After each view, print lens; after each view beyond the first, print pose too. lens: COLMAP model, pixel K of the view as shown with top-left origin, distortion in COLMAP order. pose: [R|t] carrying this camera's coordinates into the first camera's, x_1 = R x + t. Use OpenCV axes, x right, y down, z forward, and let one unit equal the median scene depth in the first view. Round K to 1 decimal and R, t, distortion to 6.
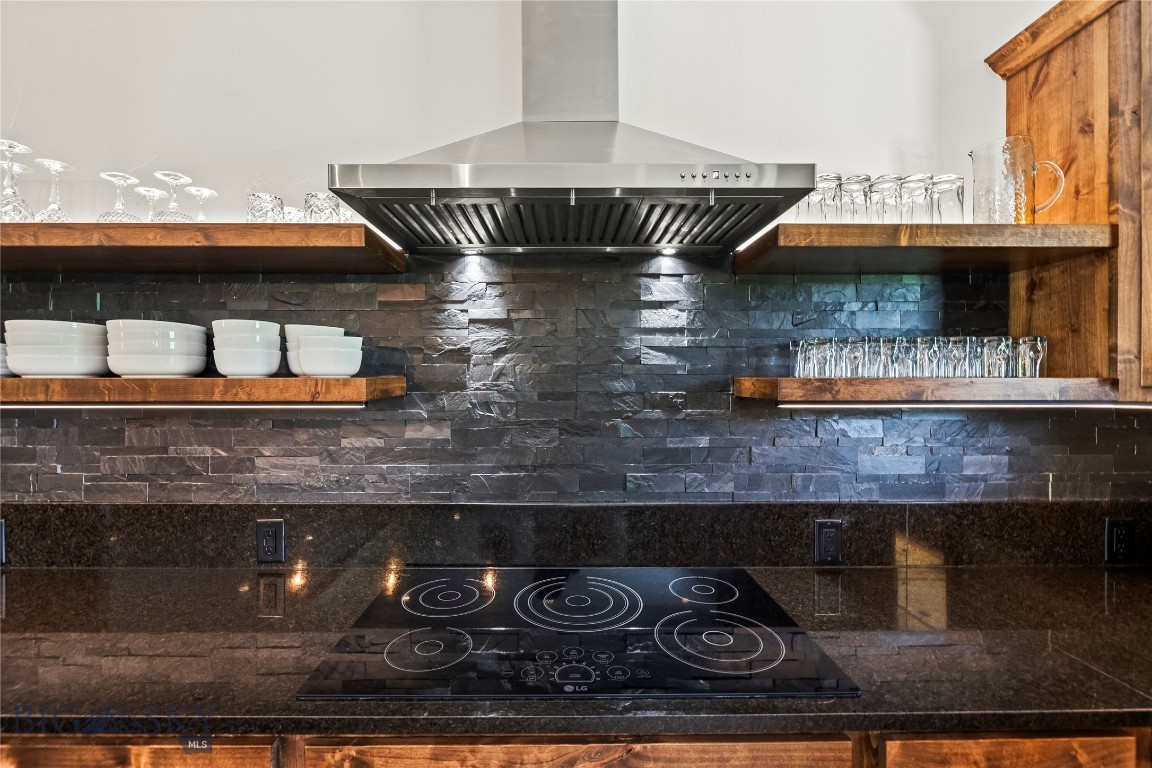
lens RADIAL K [[514.7, 0, 570.5], [0, 514.7, 385.8], [0, 0, 1]] dist [-0.003352, -0.000165]
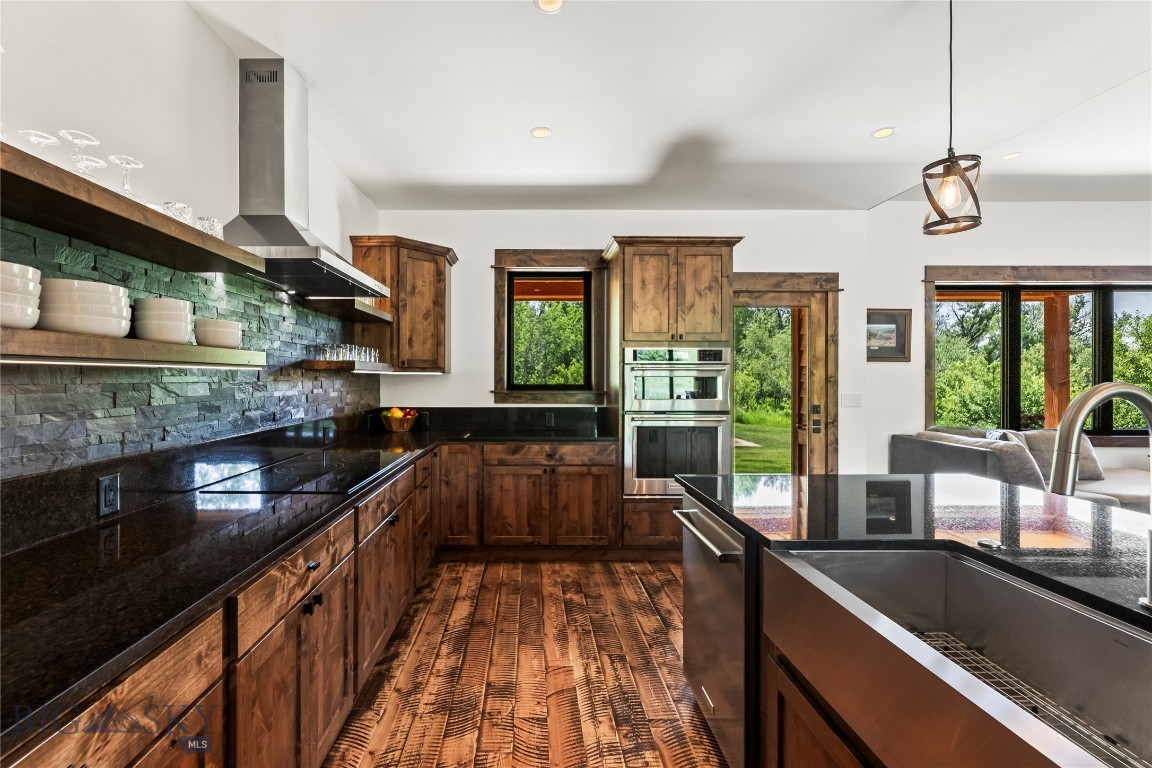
lens RADIAL K [[490.1, 0, 517.9], [0, 490.1, 380.2], [0, 0, 1]] dist [-0.002132, 0.000417]
pose [[0.036572, -0.004490, 0.999321, -1.560240], [0.006258, 0.999971, 0.004264, 0.059693], [-0.999311, 0.006098, 0.036599, 0.101022]]
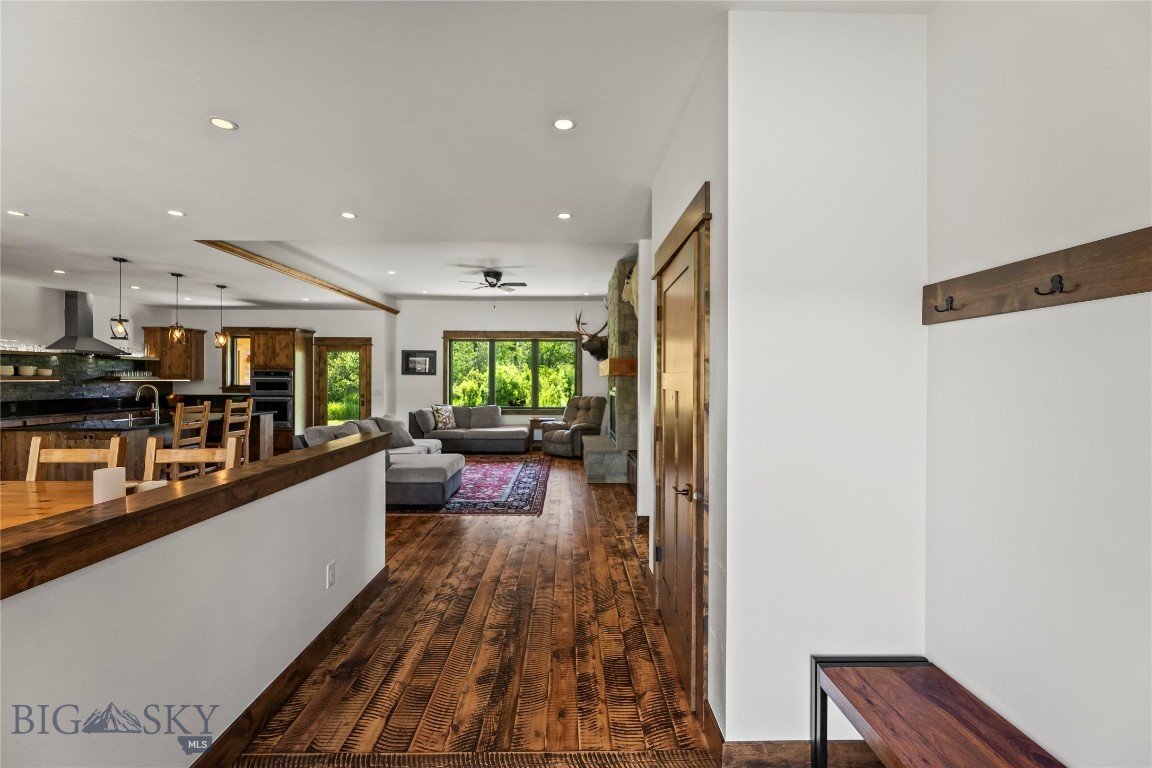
lens RADIAL K [[490.1, 0, 579.1], [0, 490.1, 378.8], [0, 0, 1]] dist [-0.002132, 0.000417]
pose [[0.005835, -0.000750, 0.999983, -5.197367], [0.003590, 0.999993, 0.000729, 0.026421], [-0.999977, 0.003586, 0.005838, -4.429761]]
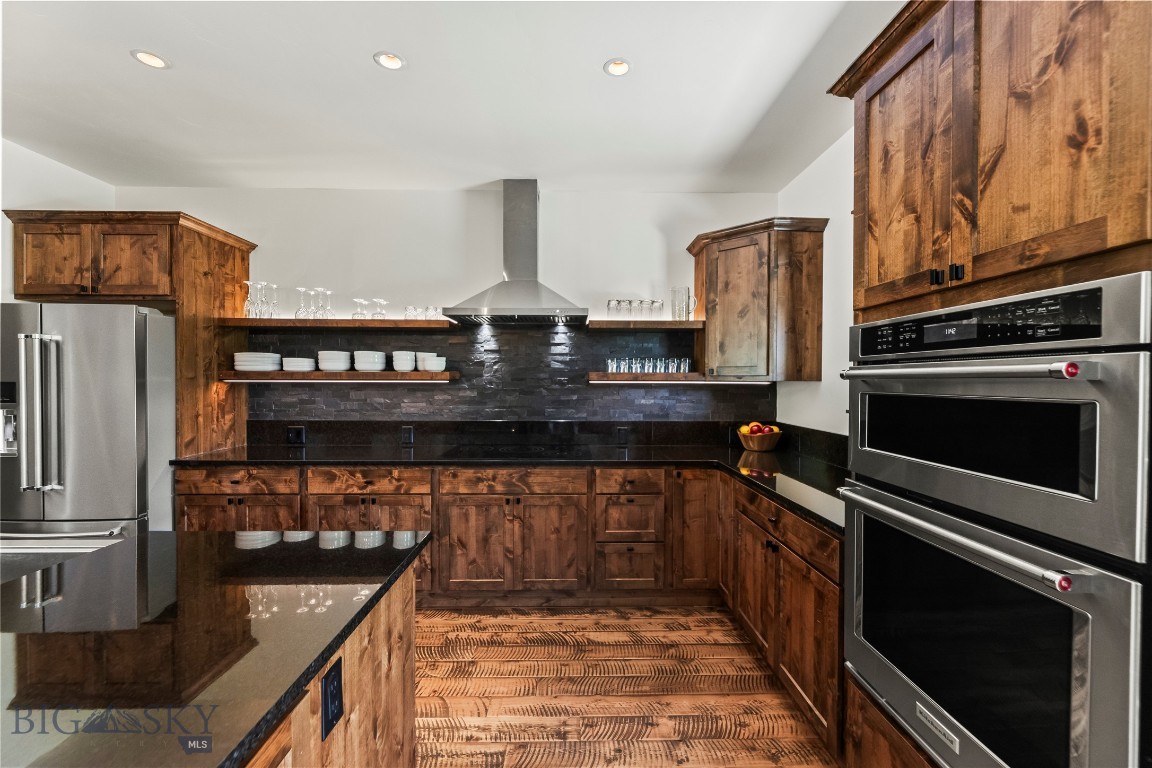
lens RADIAL K [[460.7, 0, 575.5], [0, 460.7, 384.2], [0, 0, 1]] dist [-0.000030, 0.000185]
pose [[0.999986, 0.003177, 0.004155, 0.252664], [-0.003186, 0.999992, 0.002257, 0.037079], [-0.004148, -0.002271, 0.999989, -1.314926]]
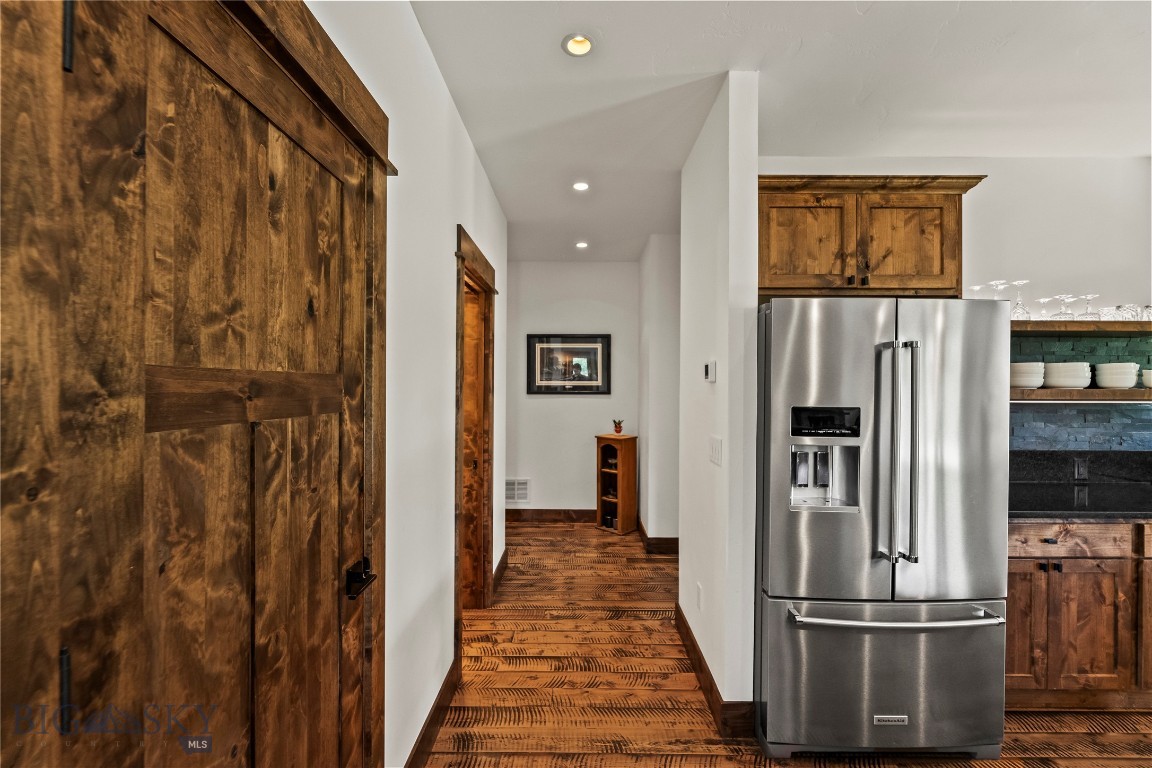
lens RADIAL K [[490.1, 0, 576.7], [0, 490.1, 383.3], [0, 0, 1]] dist [-0.002132, 0.000417]
pose [[0.999996, 0.002394, -0.001600, -2.529575], [-0.002407, 0.999960, -0.008588, -0.014071], [0.001580, 0.008592, 0.999962, -0.916607]]
